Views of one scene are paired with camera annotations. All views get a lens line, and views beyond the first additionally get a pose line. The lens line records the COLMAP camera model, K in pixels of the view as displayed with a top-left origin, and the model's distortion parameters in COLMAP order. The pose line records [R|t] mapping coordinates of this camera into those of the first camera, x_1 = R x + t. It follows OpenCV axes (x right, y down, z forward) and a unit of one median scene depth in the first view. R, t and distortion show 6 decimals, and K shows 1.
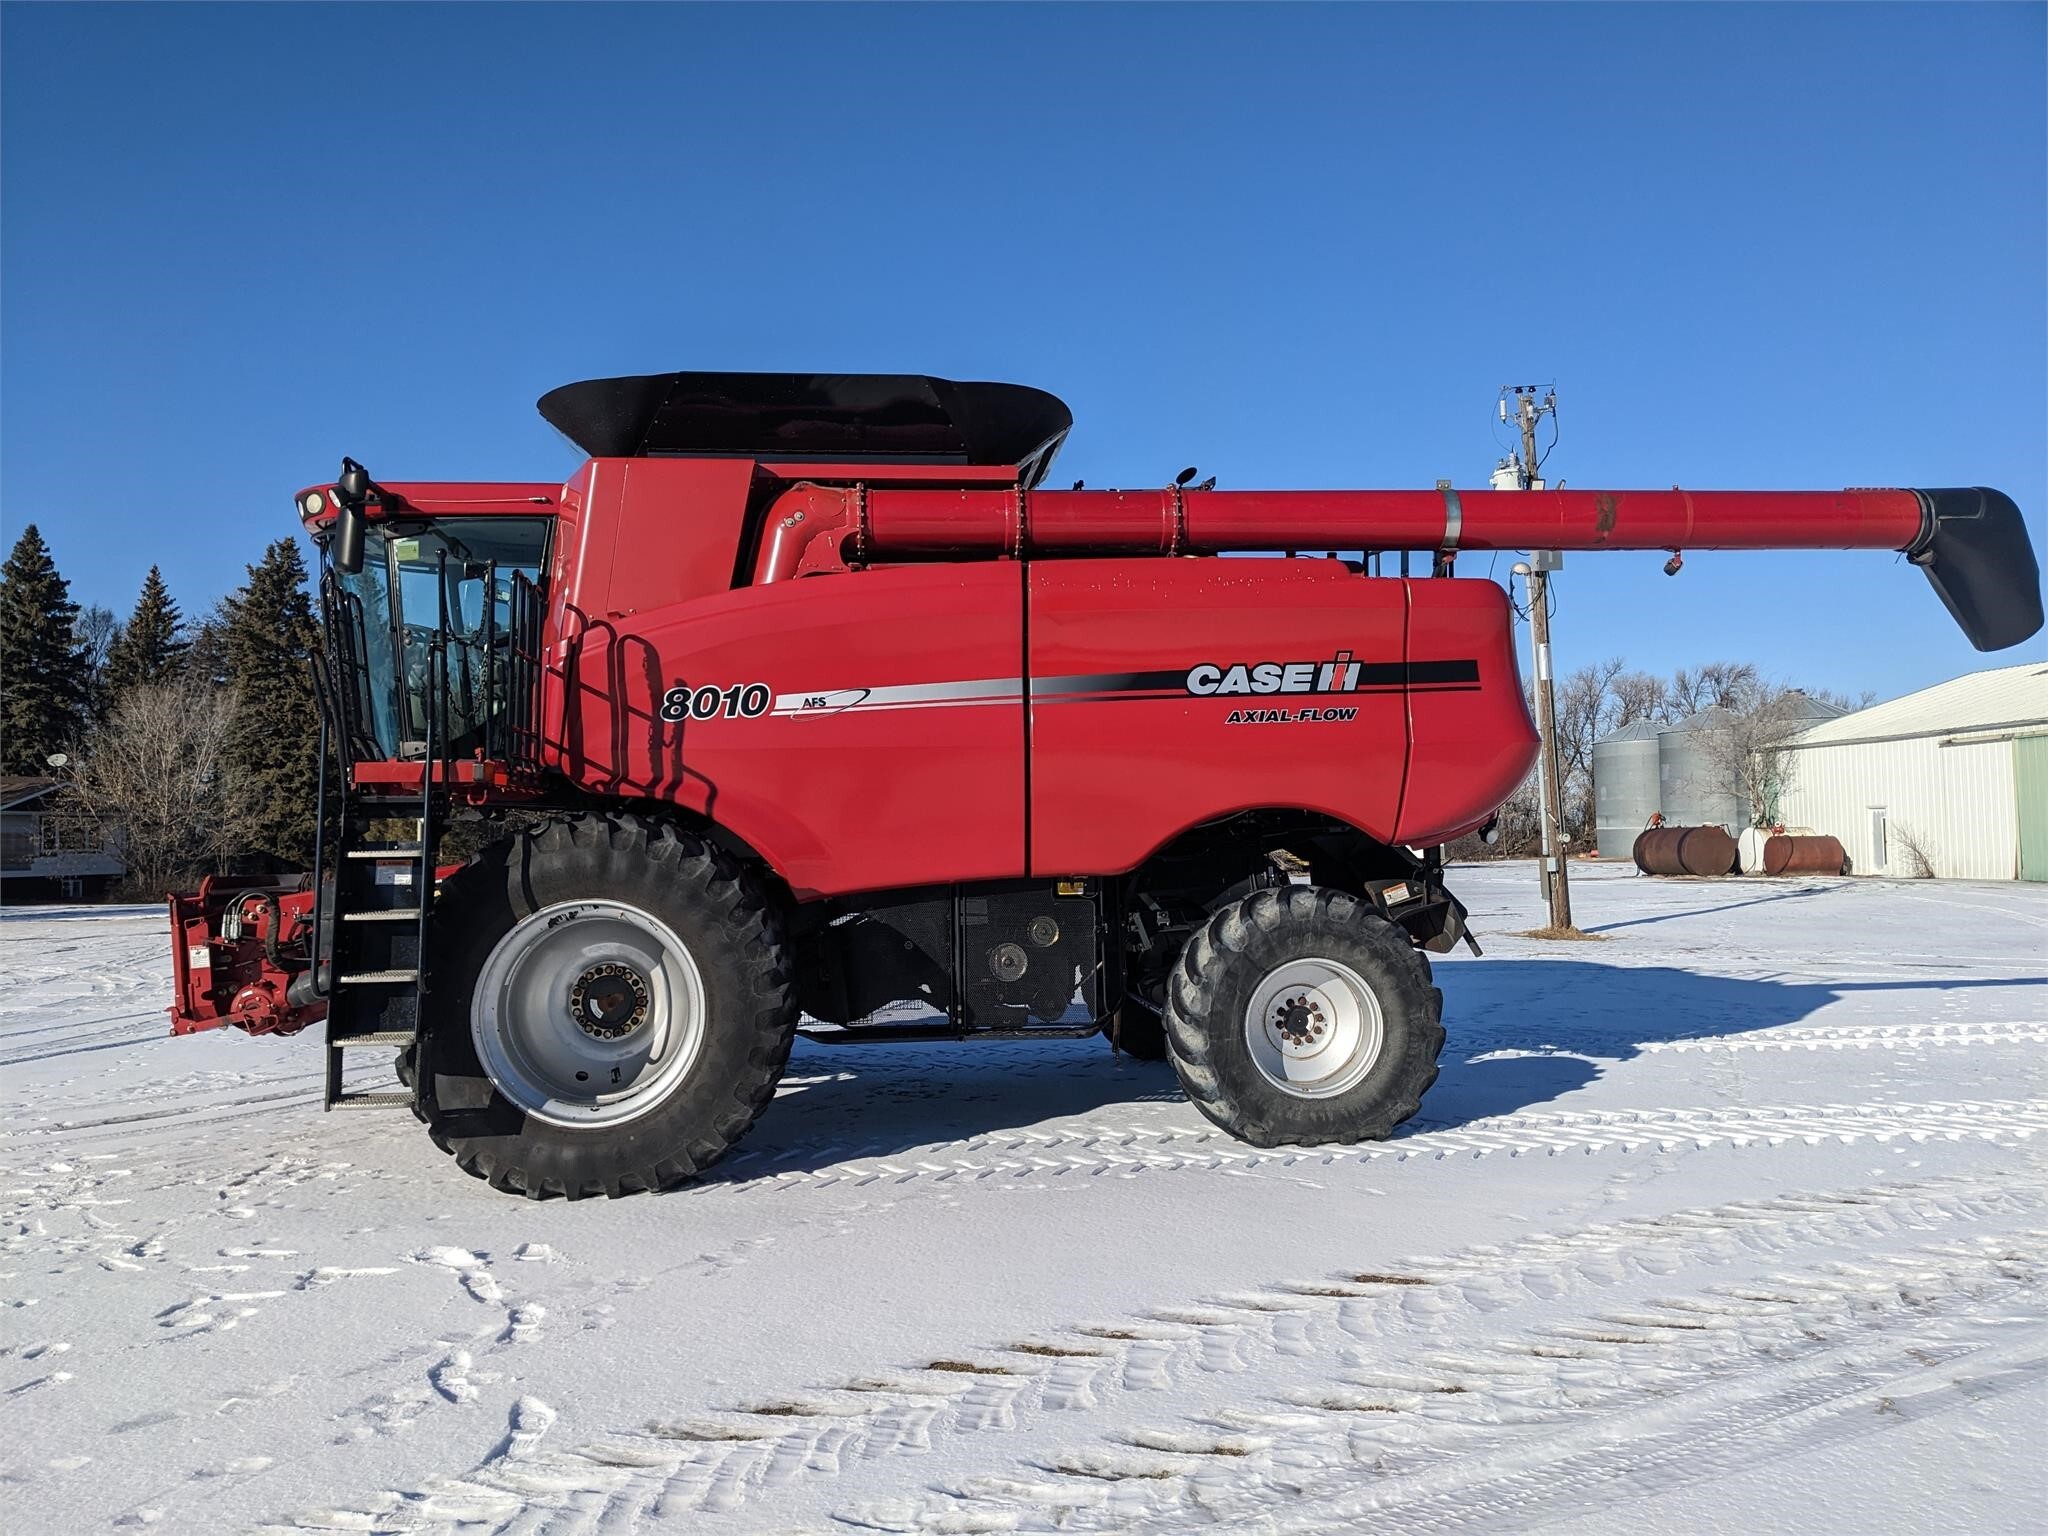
lens RADIAL K [[1609.9, 0, 1025.6], [0, 1609.9, 724.7], [0, 0, 1]] dist [0.052666, -0.093339]
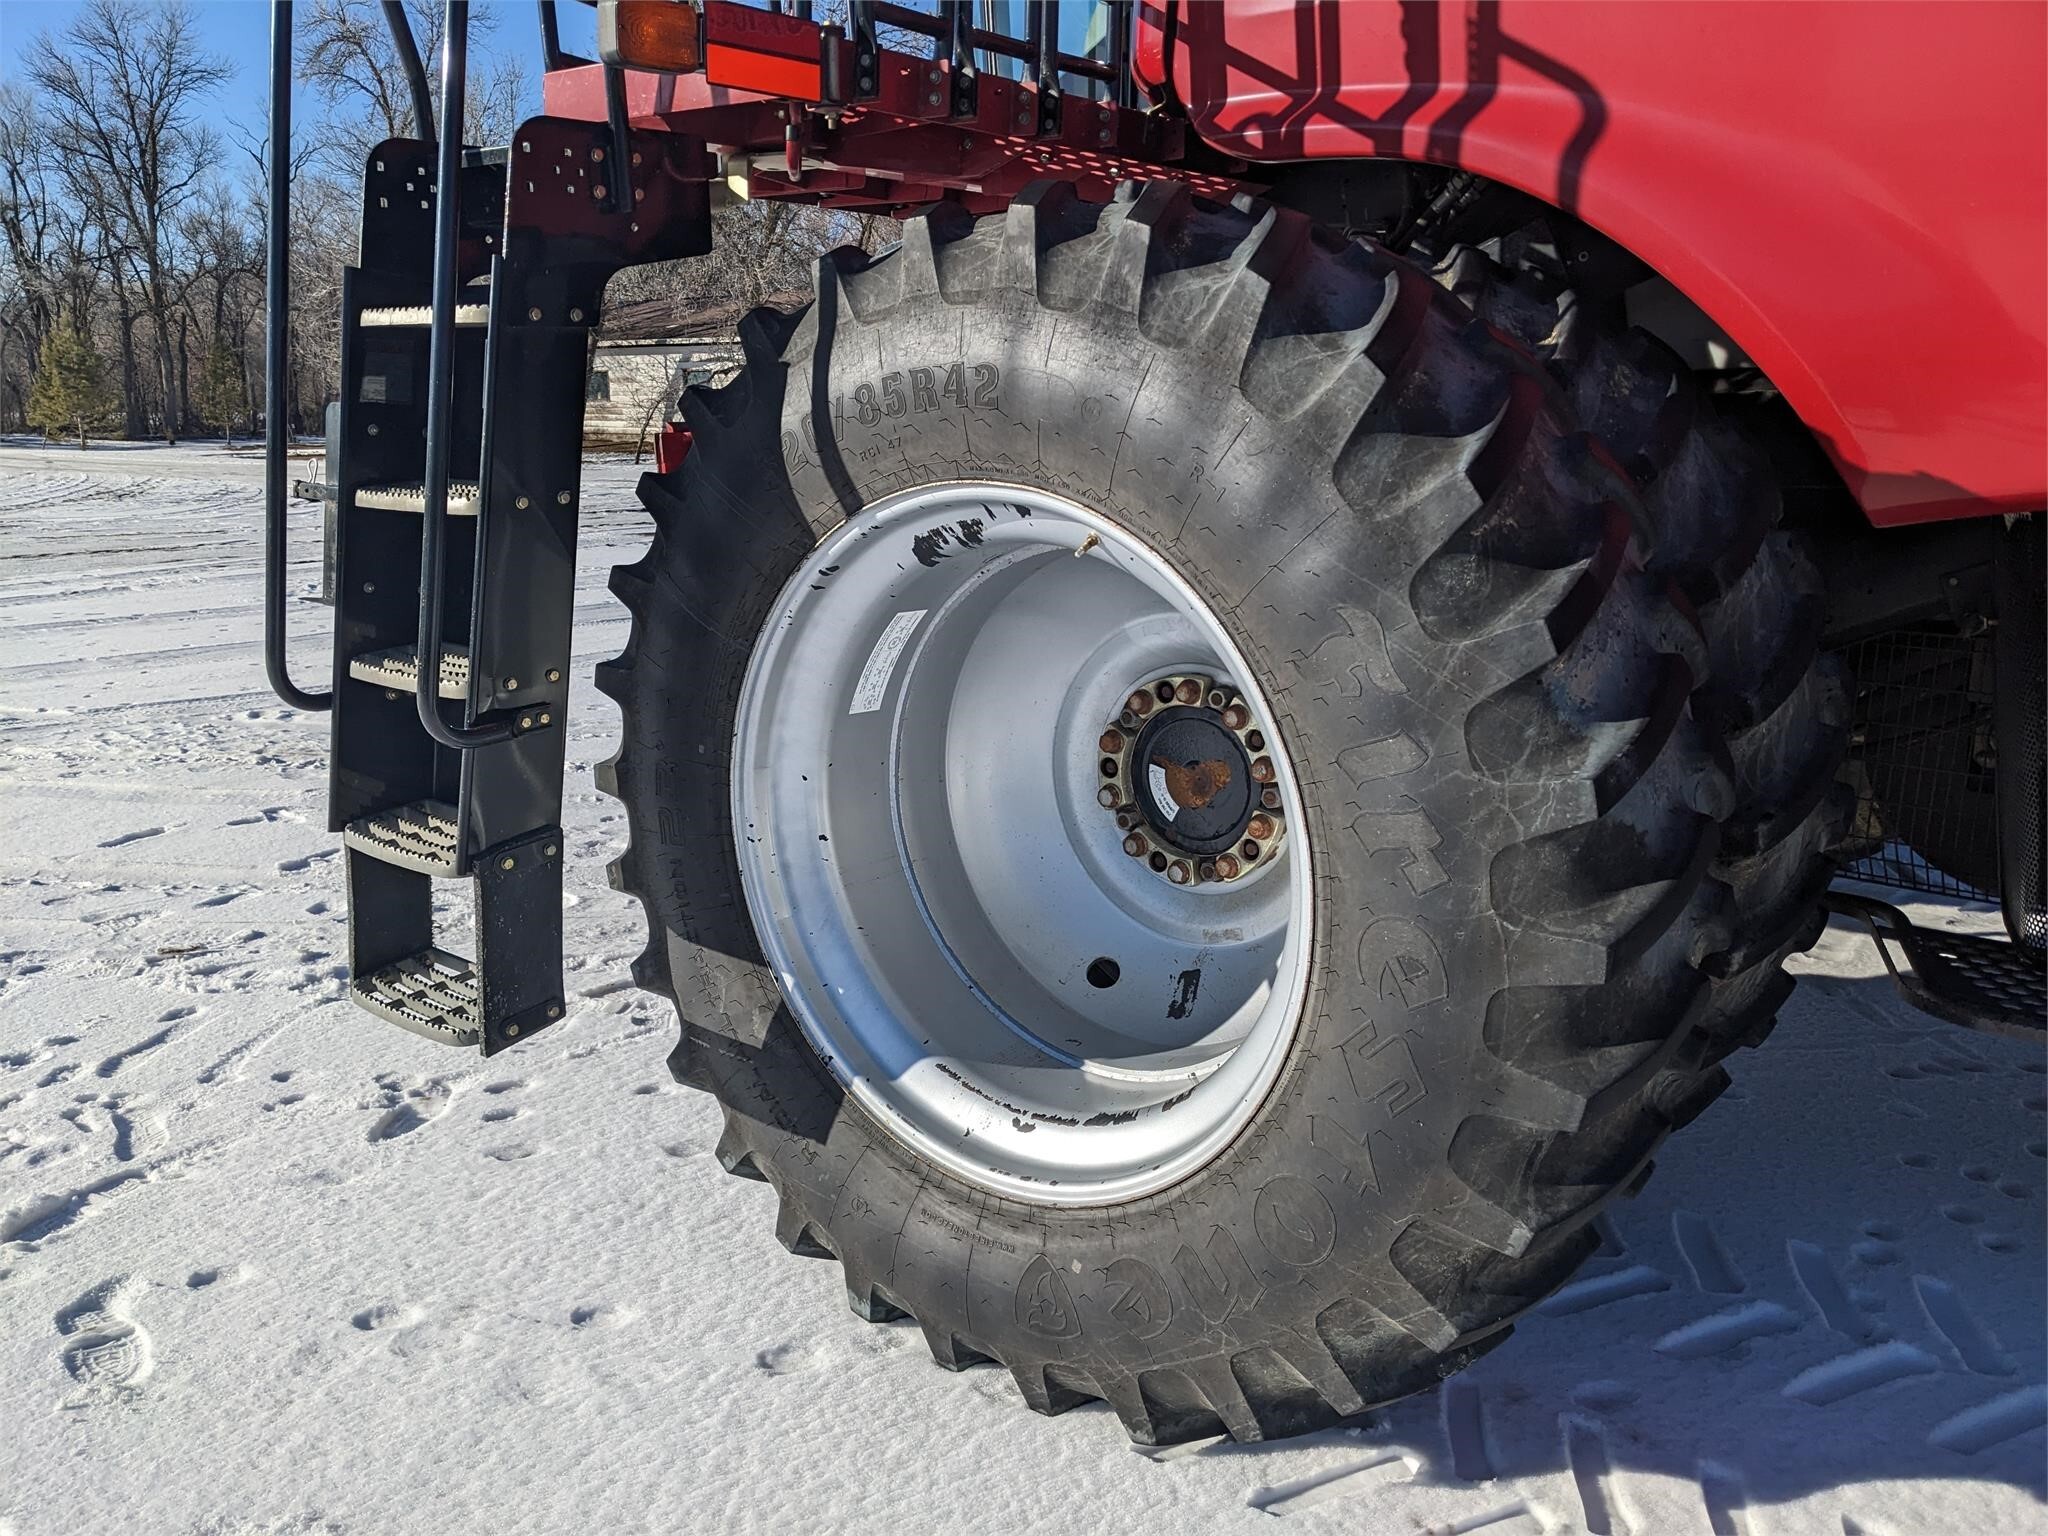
lens RADIAL K [[1618.4, 0, 991.2], [0, 1618.4, 766.7], [0, 0, 1]] dist [0.065400, -0.095424]
pose [[0.719639, 0.172956, -0.672462, -0.053833], [0.037451, 0.957402, 0.286320, 0.064501], [0.693337, -0.231232, 0.682507, 0.697957]]
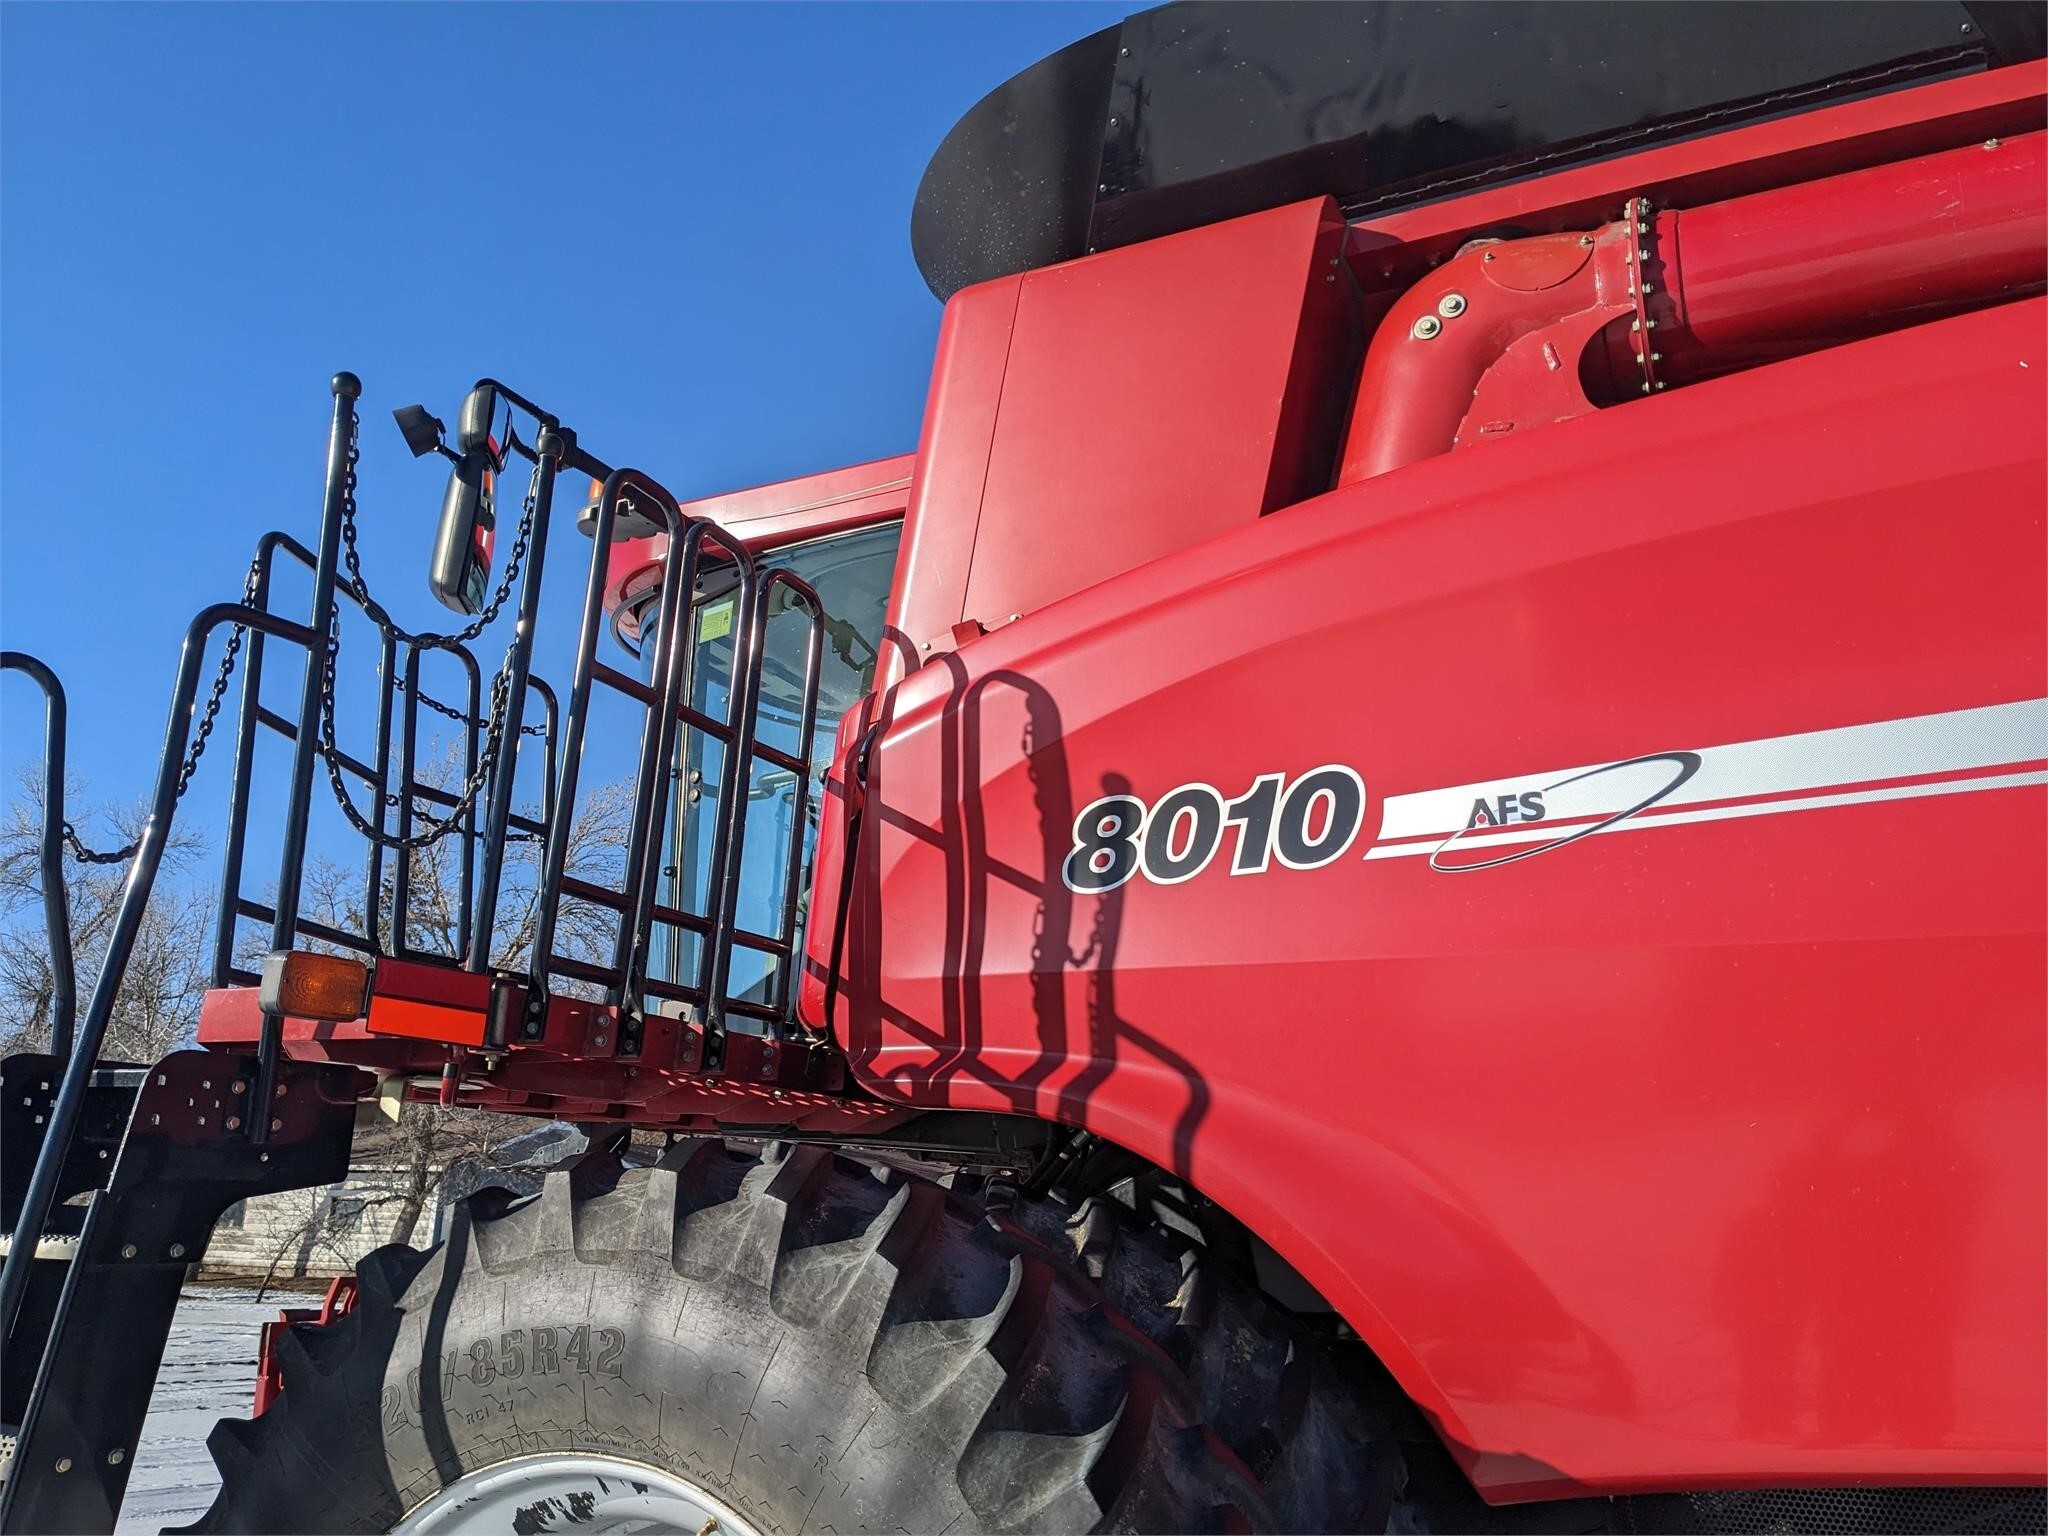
lens RADIAL K [[1619.2, 0, 1017.5], [0, 1619.2, 772.5], [0, 0, 1]] dist [0.062342, -0.093222]
pose [[0.843392, -0.101727, -0.527581, -0.045243], [-0.010365, 0.978650, -0.205271, 0.044621], [0.537199, 0.178592, 0.824331, 0.699197]]
